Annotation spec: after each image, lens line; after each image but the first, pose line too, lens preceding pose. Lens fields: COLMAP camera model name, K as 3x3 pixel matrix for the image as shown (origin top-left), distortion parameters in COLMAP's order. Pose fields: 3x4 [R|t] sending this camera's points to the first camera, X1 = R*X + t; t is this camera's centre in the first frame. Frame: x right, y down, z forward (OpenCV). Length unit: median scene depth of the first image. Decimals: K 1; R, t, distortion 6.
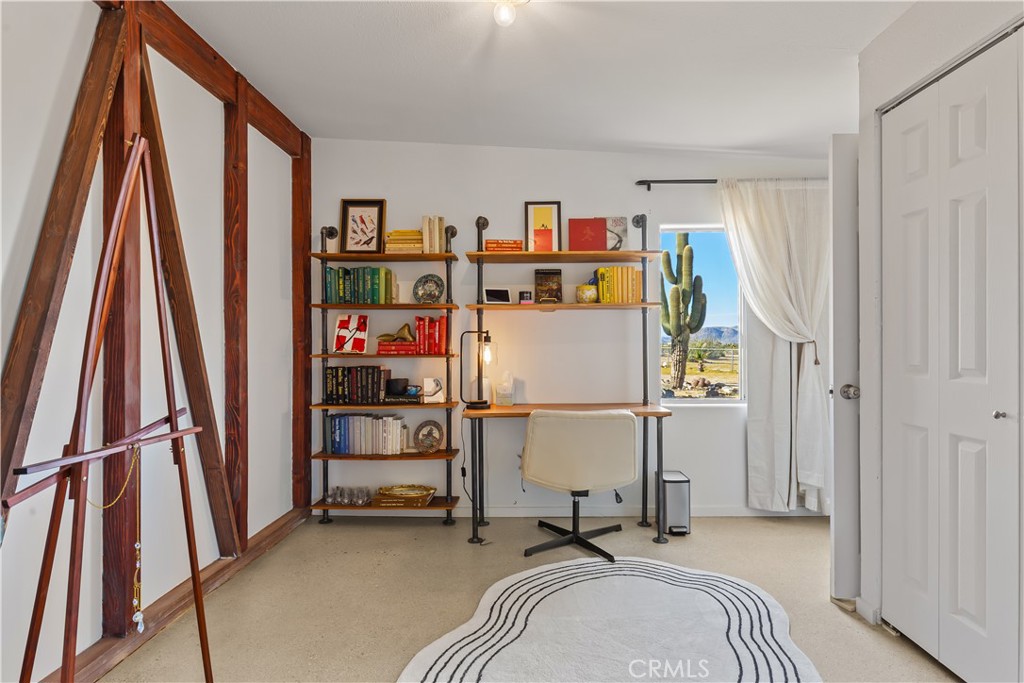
lens RADIAL K [[534.4, 0, 512.0], [0, 534.4, 341.5], [0, 0, 1]] dist [-0.001534, 0.000006]
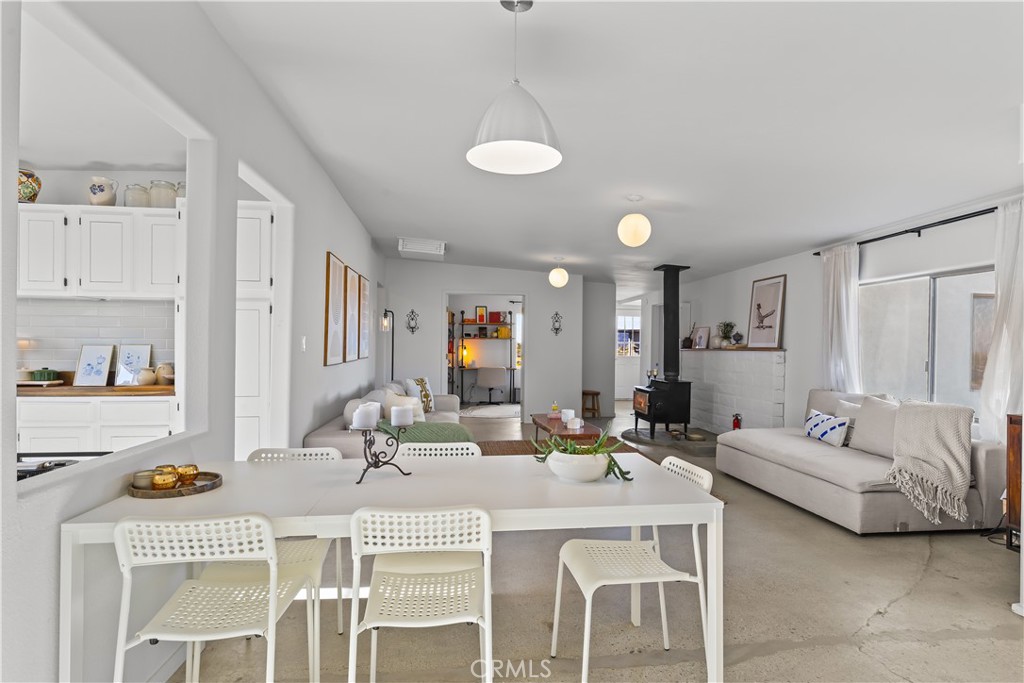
lens RADIAL K [[534.4, 0, 512.0], [0, 534.4, 341.5], [0, 0, 1]] dist [-0.001534, 0.000006]
pose [[0.989103, 0.008817, 0.146959, -0.239643], [-0.007496, 0.999926, -0.009538, -0.015897], [-0.147032, 0.008332, 0.989097, -2.305169]]
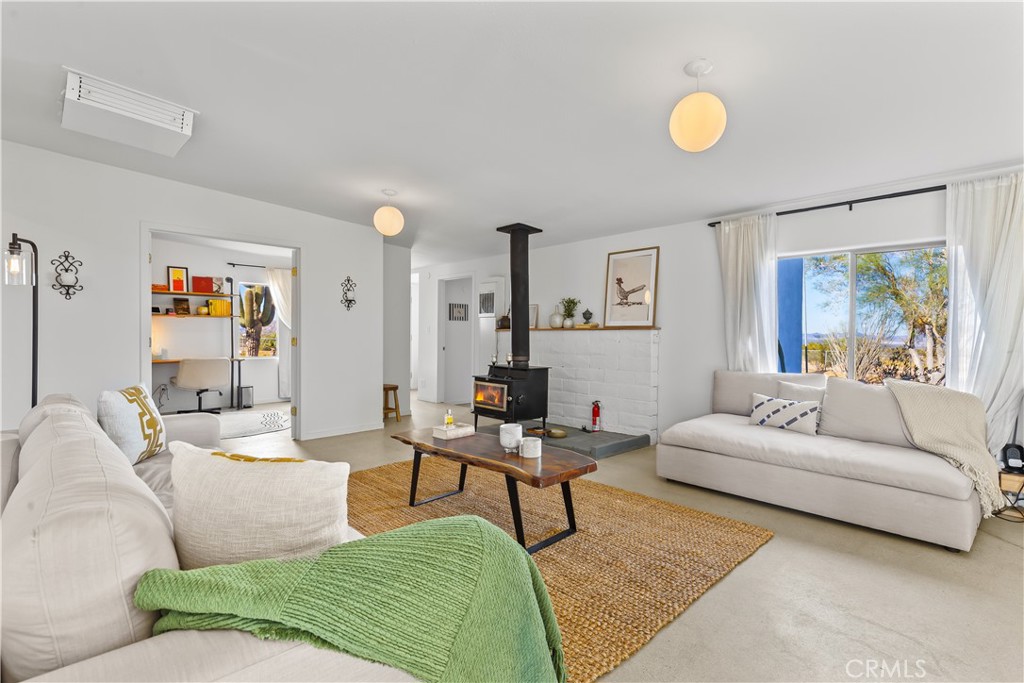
lens RADIAL K [[488.8, 0, 539.6], [0, 488.8, 337.3], [0, 0, 1]] dist [0.013086, 0.000238]
pose [[0.676729, -0.002306, 0.736229, -0.427045], [-0.003710, 0.999972, 0.006543, 0.006309], [-0.736223, -0.007159, 0.676701, -1.461003]]
